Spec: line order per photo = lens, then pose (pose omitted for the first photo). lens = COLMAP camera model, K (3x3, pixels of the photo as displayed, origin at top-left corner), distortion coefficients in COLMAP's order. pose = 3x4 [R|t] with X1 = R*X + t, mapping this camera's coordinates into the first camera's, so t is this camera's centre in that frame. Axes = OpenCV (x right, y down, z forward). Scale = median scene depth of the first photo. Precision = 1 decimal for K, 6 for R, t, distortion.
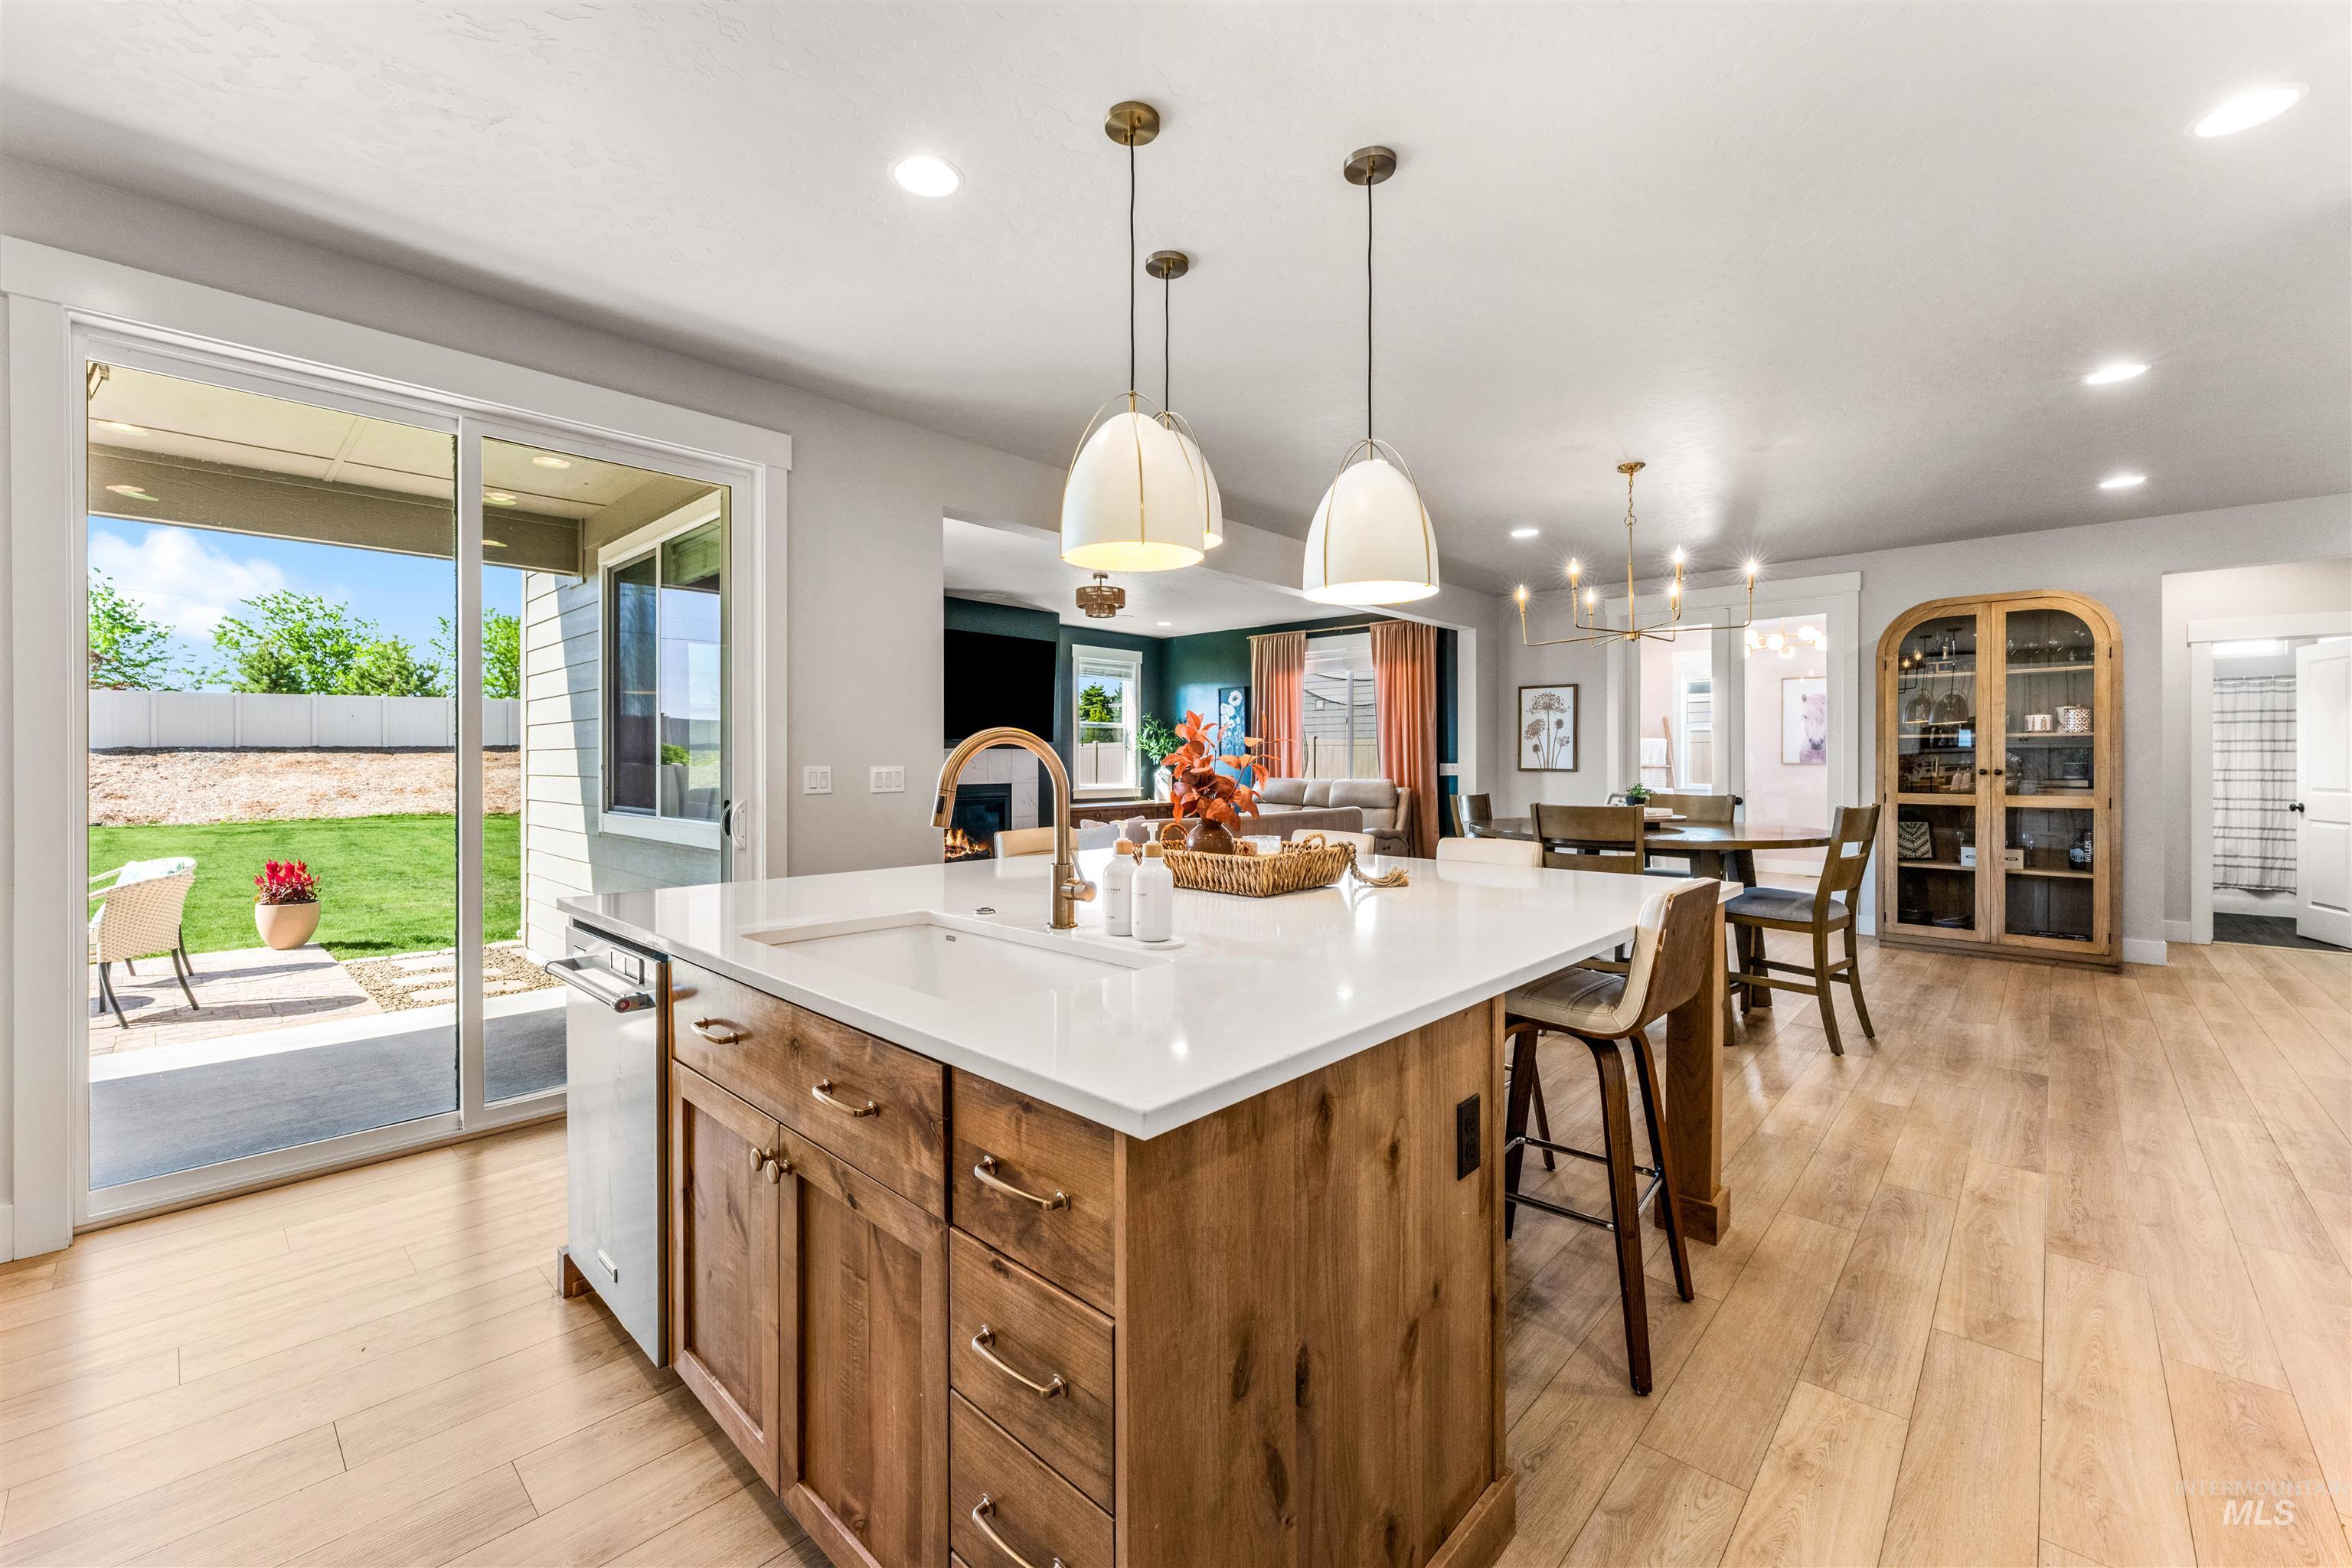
lens RADIAL K [[946.4, 0, 1165.5], [0, 946.4, 759.8], [0, 0, 1]] dist [-0.001095, -0.000263]
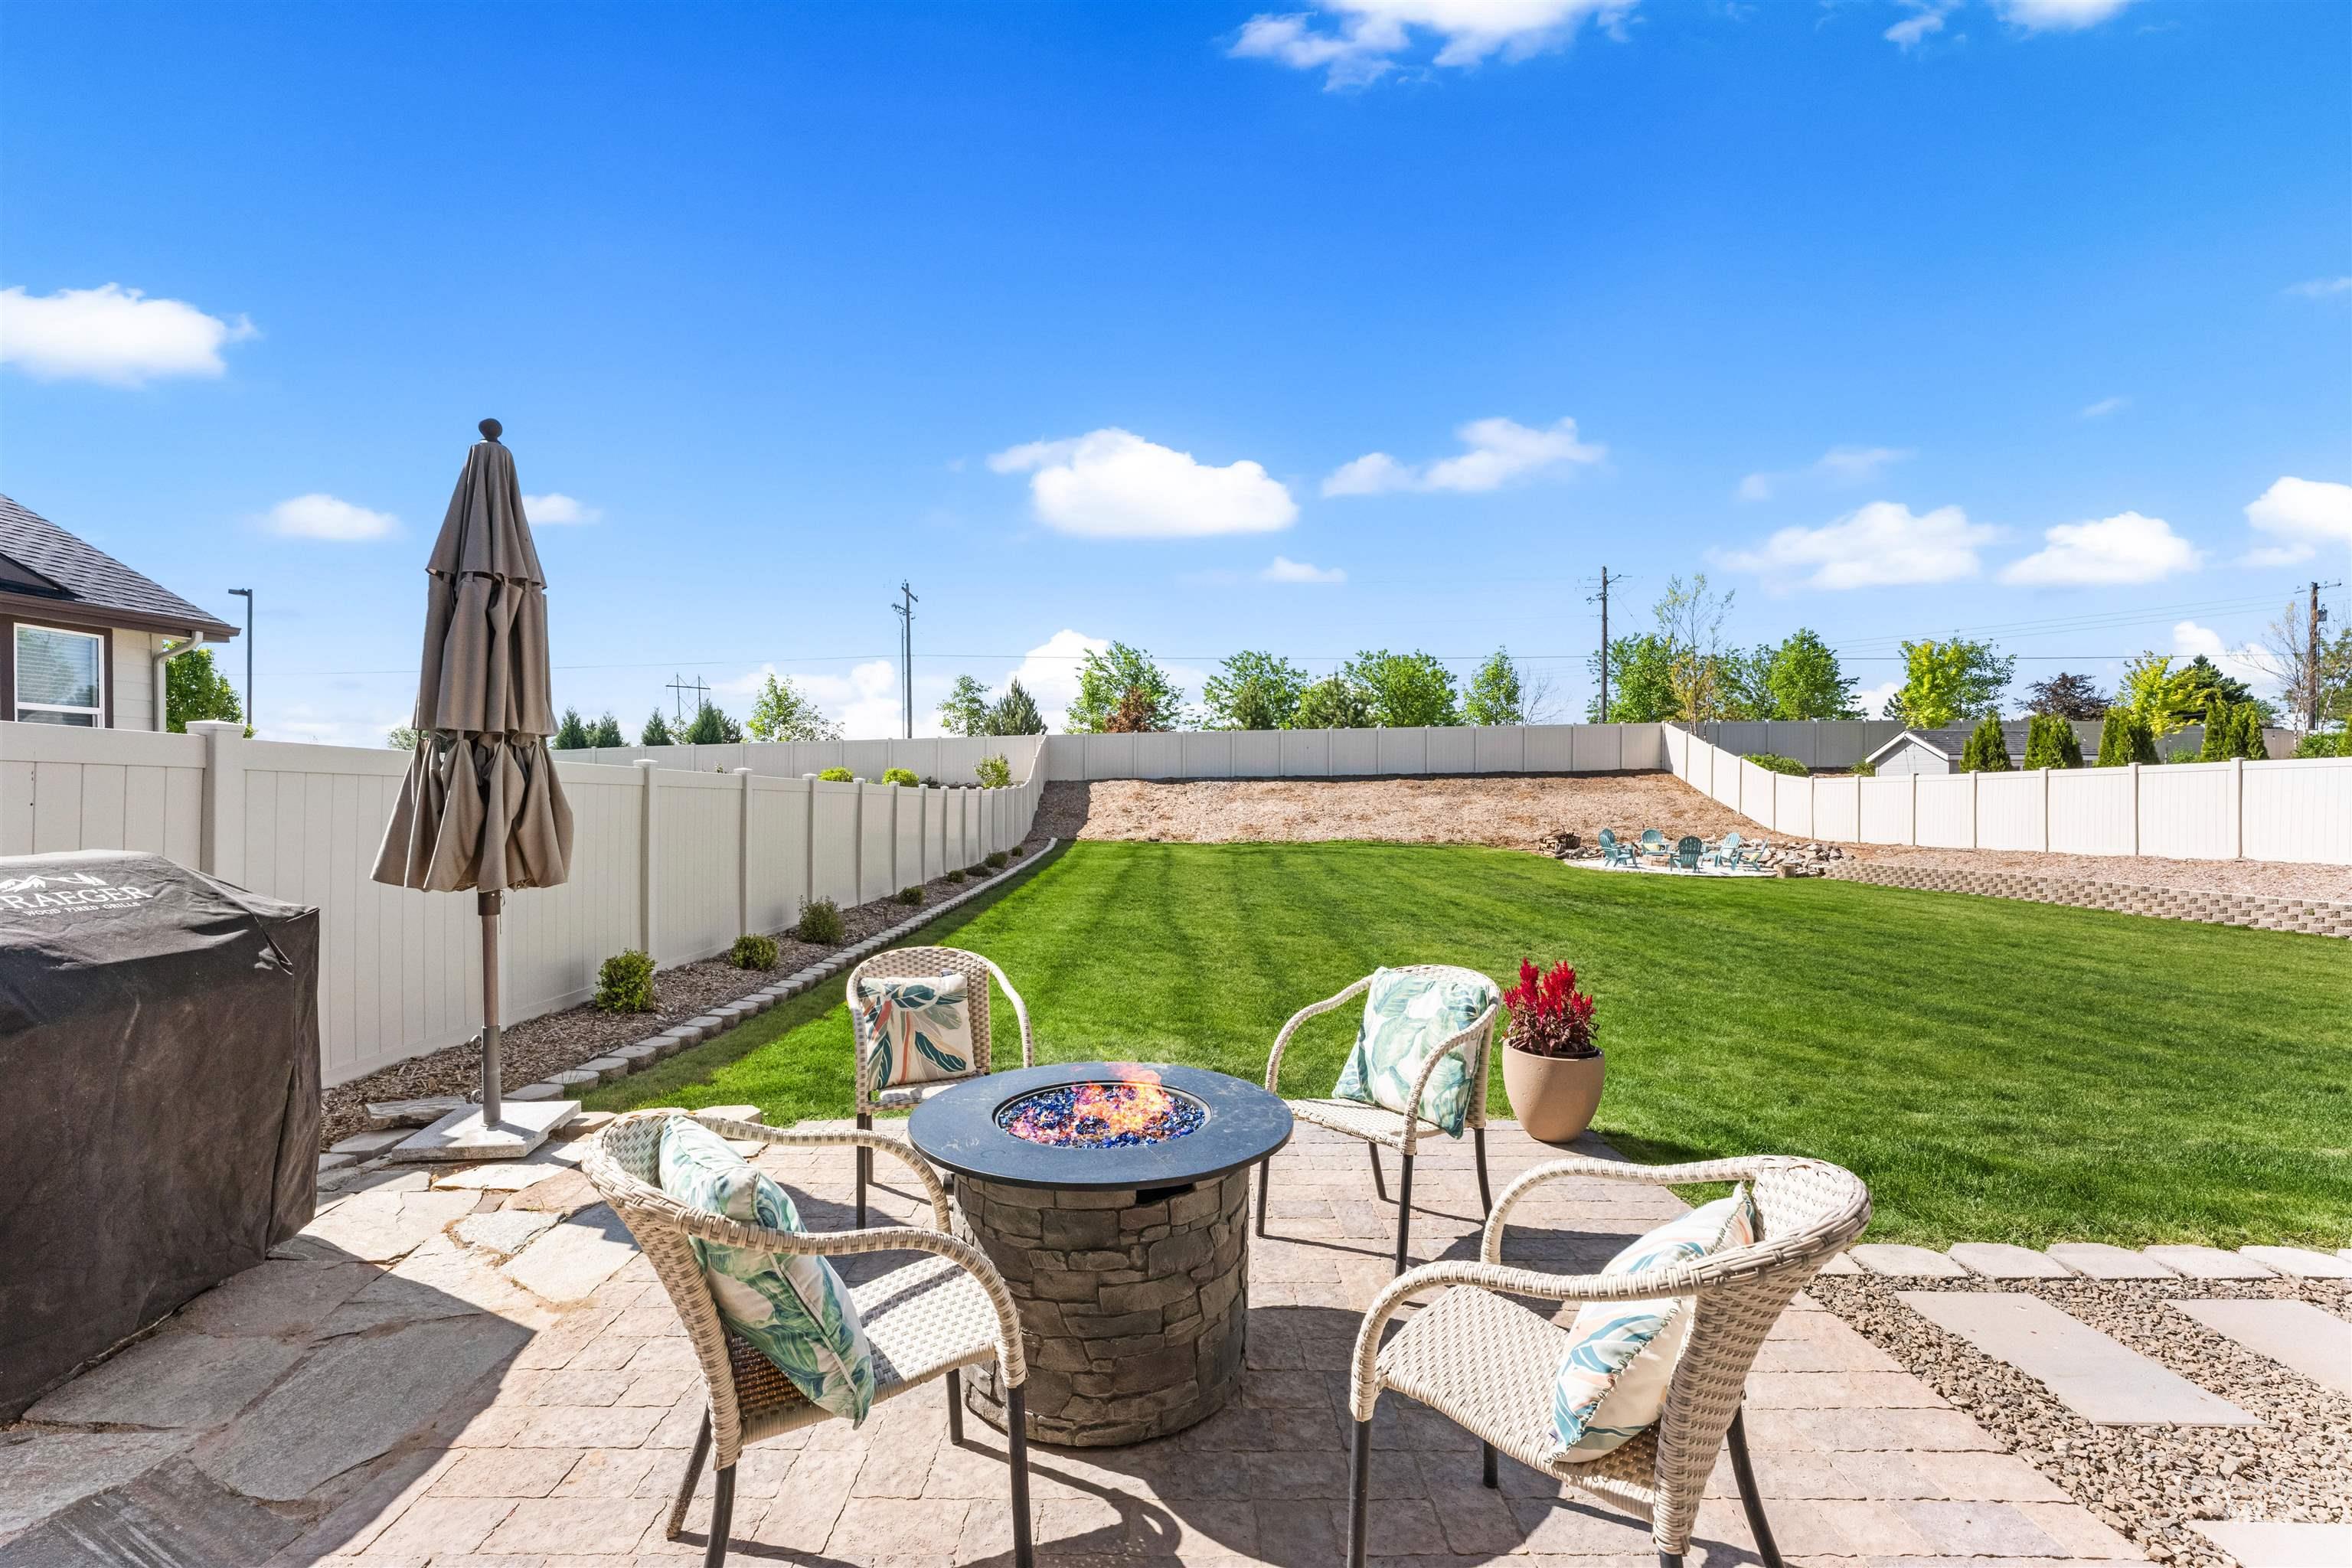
lens RADIAL K [[955.7, 0, 1166.3], [0, 955.7, 788.0], [0, 0, 1]] dist [-0.001676, -0.000106]
pose [[0.686417, -0.001517, -0.727207, -0.455356], [-0.000225, 0.999997, -0.002299, 0.007576], [0.727208, 0.001741, 0.686415, 0.327874]]
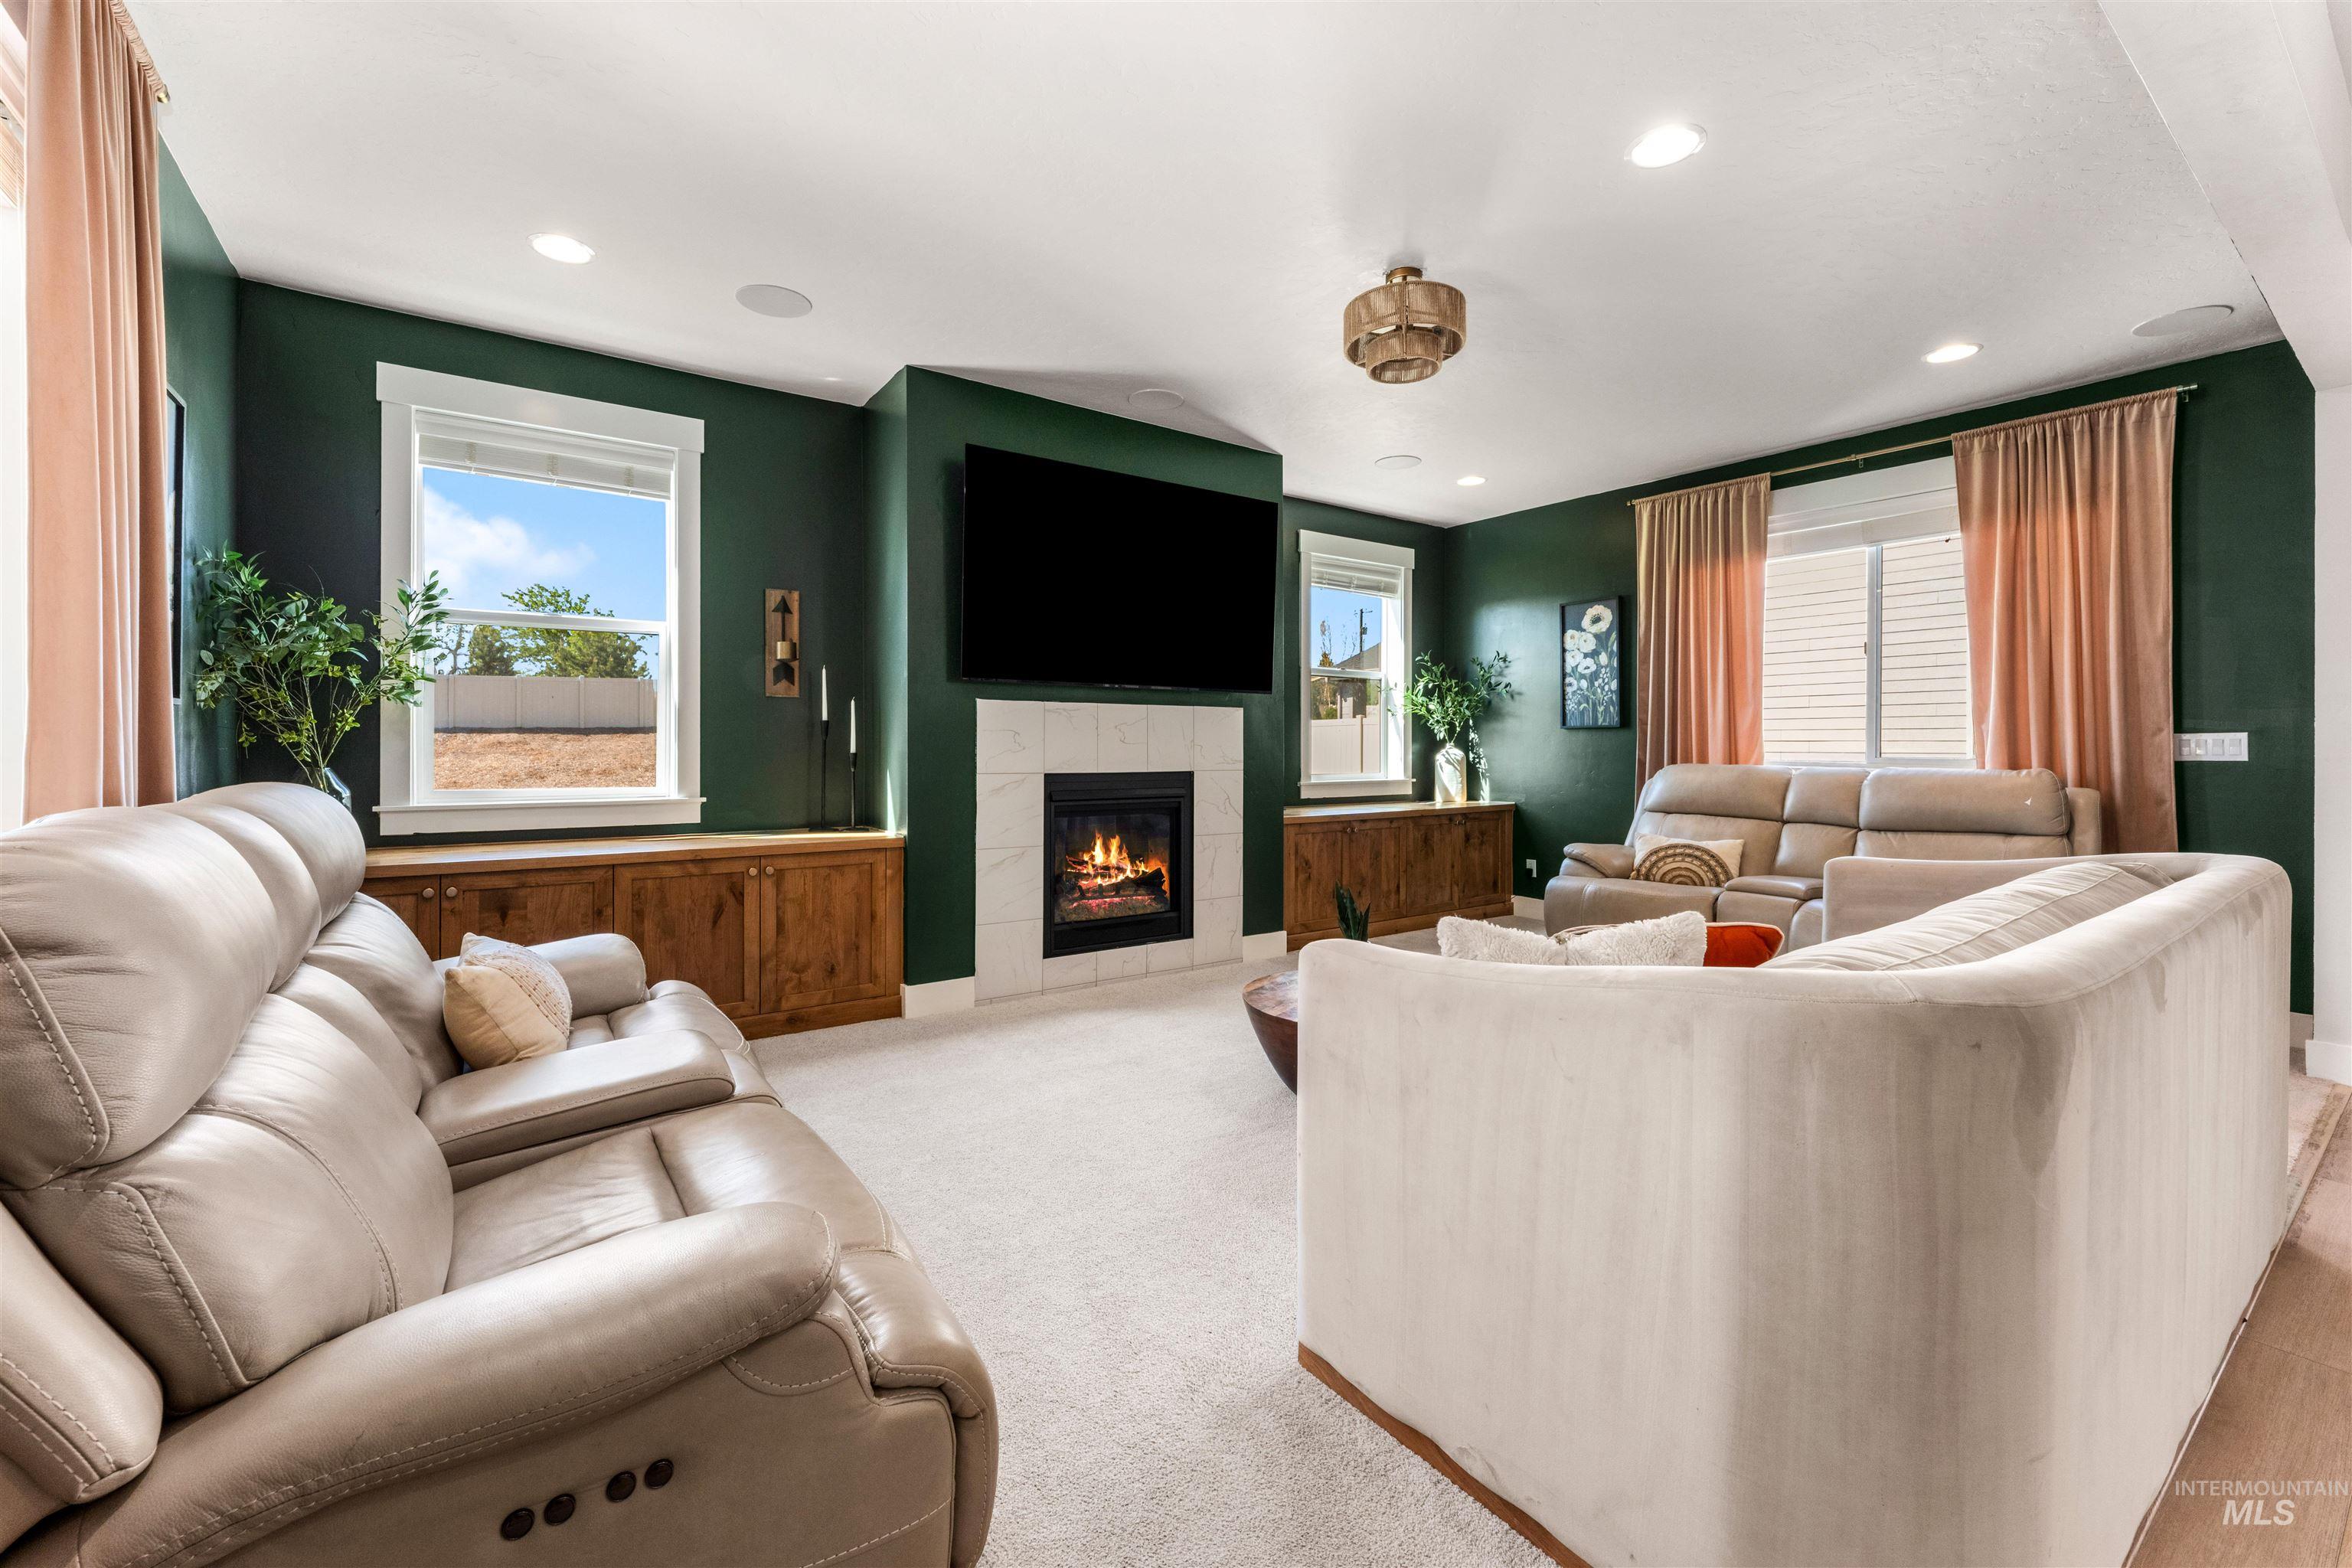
lens RADIAL K [[953.1, 0, 1158.0], [0, 953.1, 749.4], [0, 0, 1]] dist [-0.000749, -0.000259]
pose [[0.978709, 0.003913, -0.205216, -0.058089], [-0.003161, 0.999987, 0.003990, 0.008444], [0.205229, -0.003257, 0.978708, 0.383097]]
